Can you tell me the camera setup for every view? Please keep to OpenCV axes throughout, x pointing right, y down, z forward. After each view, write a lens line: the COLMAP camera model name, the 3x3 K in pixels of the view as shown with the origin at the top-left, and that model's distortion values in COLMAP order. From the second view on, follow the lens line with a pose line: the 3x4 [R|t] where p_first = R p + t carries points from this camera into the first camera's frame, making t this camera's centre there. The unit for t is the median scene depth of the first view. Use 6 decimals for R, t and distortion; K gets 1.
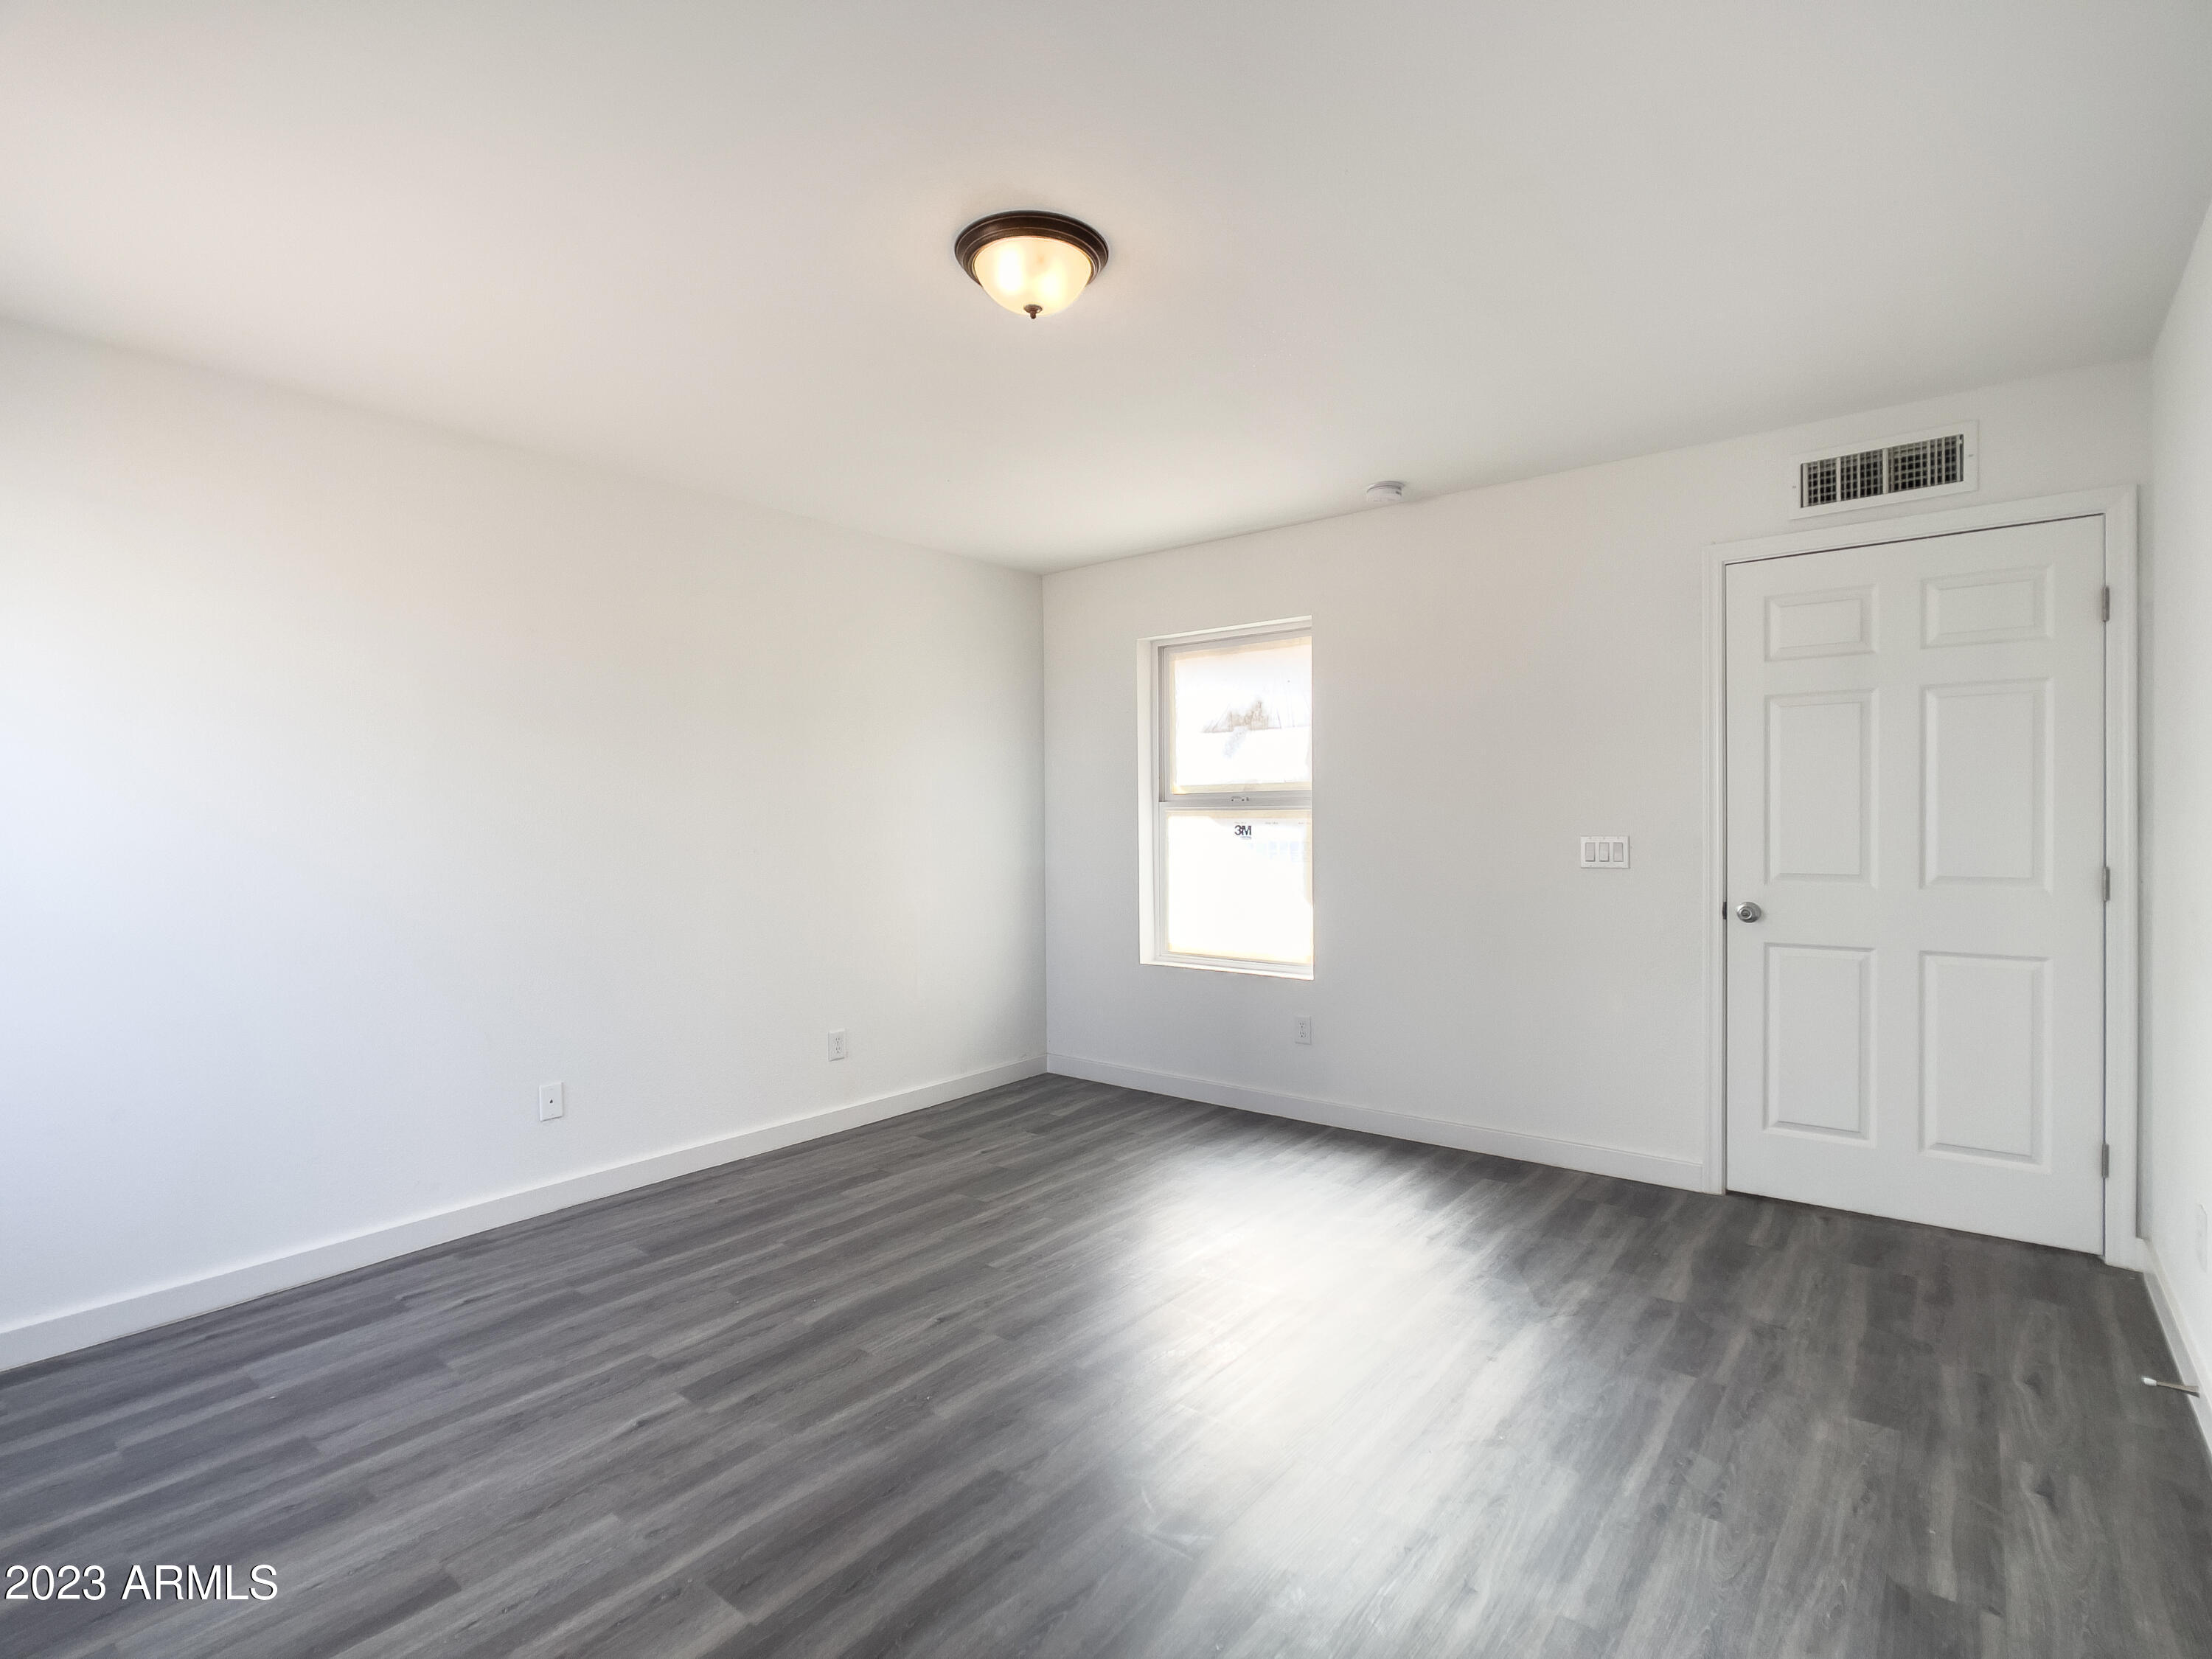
lens RADIAL K [[1082.5, 0, 1100.6], [0, 1082.5, 833.9], [0, 0, 1]] dist [-0.021465, 0.014302]
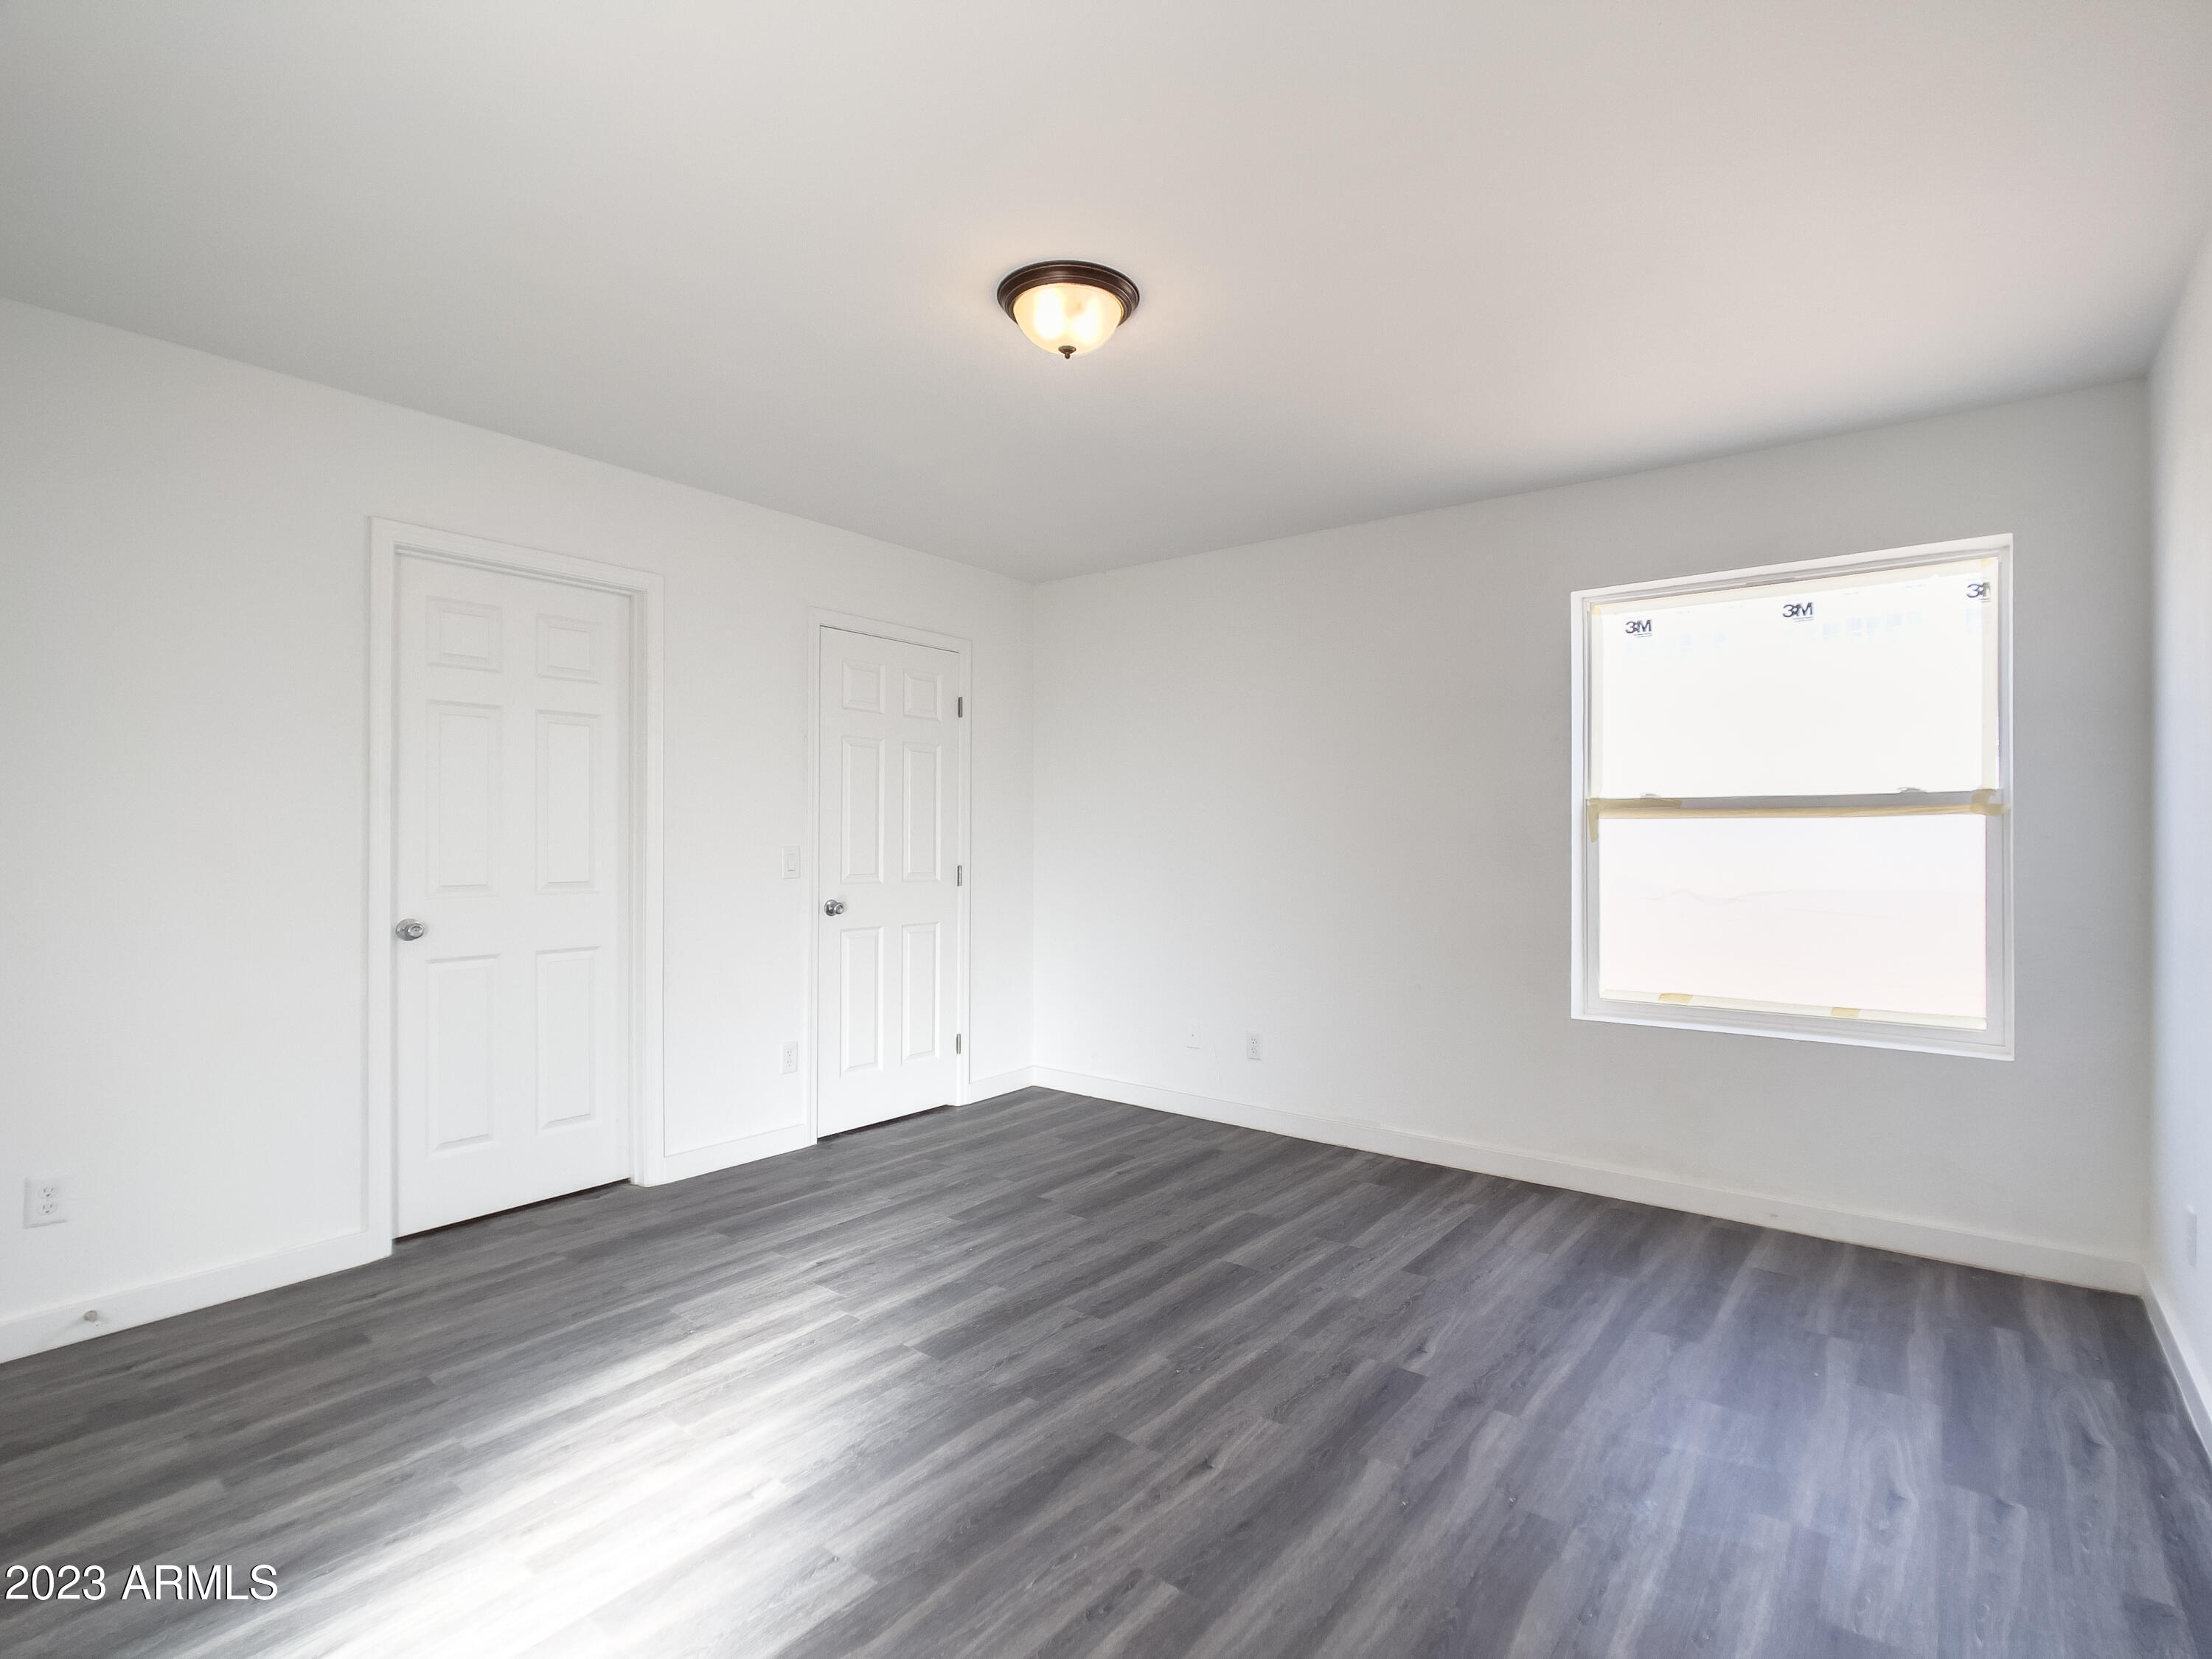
lens RADIAL K [[1082.5, 0, 1100.6], [0, 1082.5, 833.9], [0, 0, 1]] dist [-0.021465, 0.014302]
pose [[-0.999905, 0.009265, -0.010187, -0.082154], [0.009142, 0.999885, 0.012064, -0.014664], [0.010298, 0.011970, -0.999875, 2.139715]]
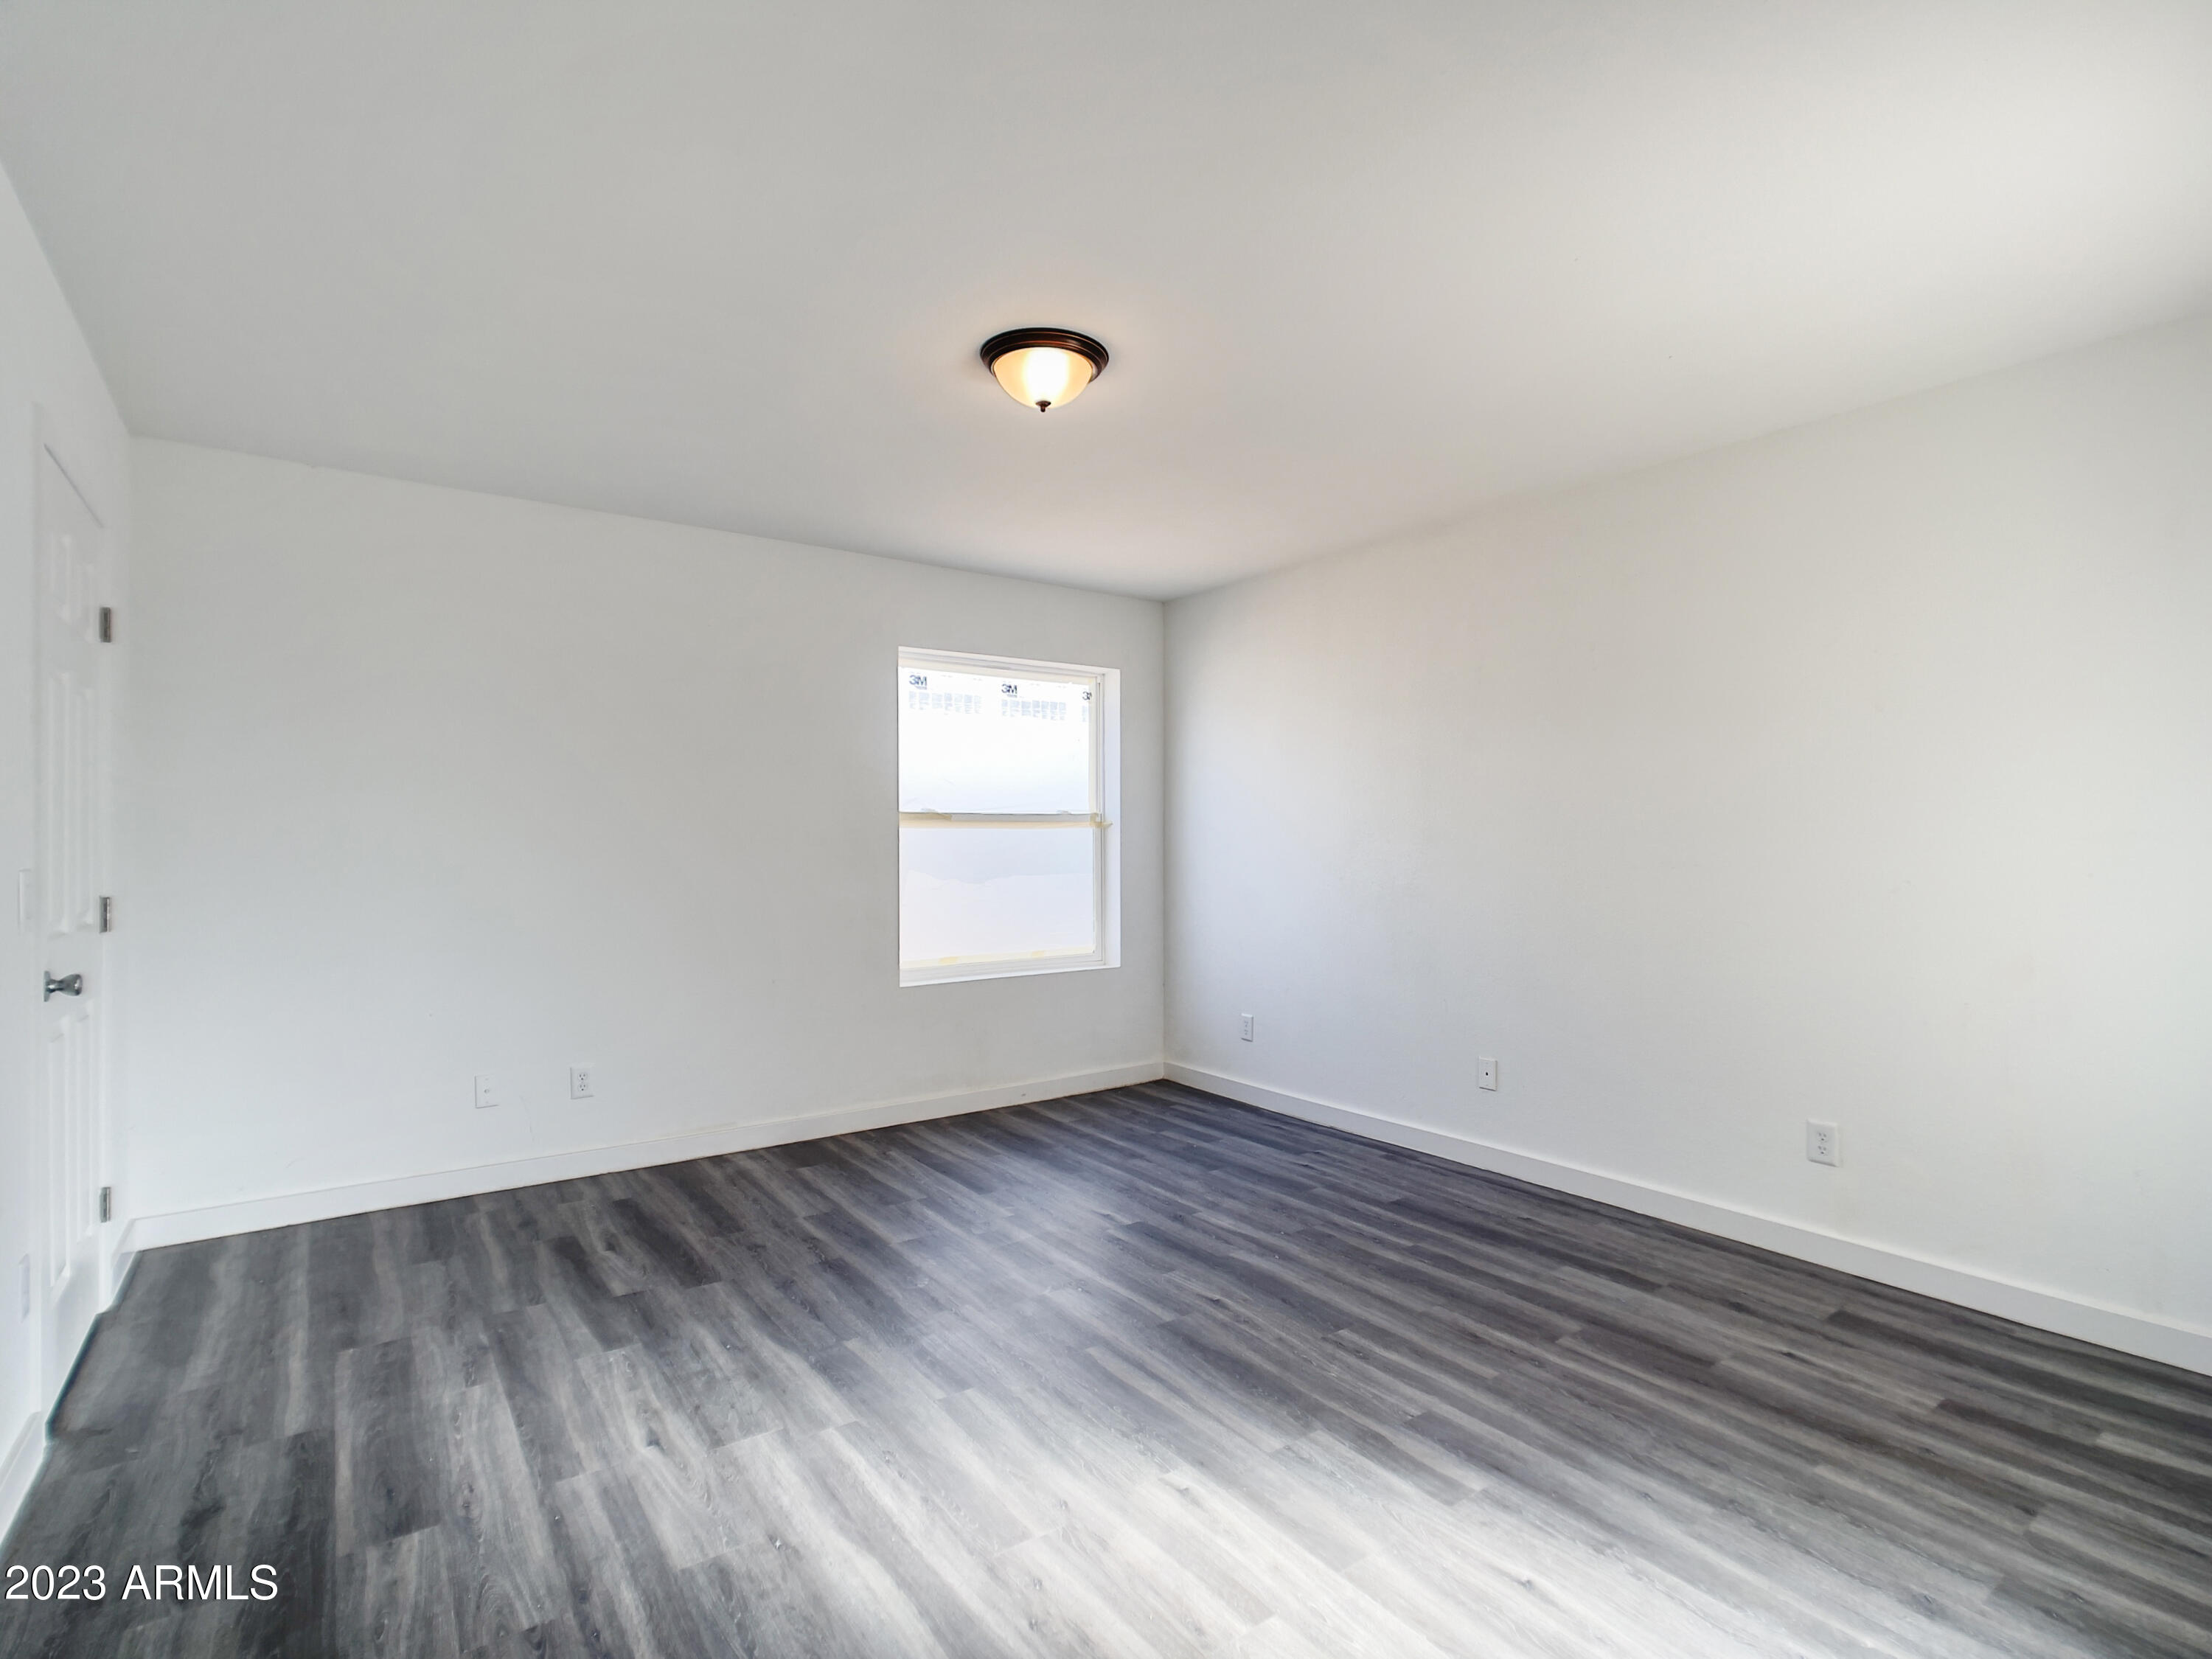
lens RADIAL K [[1091.0, 0, 1134.4], [0, 1091.0, 792.6], [0, 0, 1]] dist [-0.032957, 0.015735]
pose [[-0.250857, -0.028672, -0.967599, 1.118478], [-0.011266, 0.999580, -0.026699, -0.025854], [0.967958, 0.004203, -0.251075, 1.440443]]
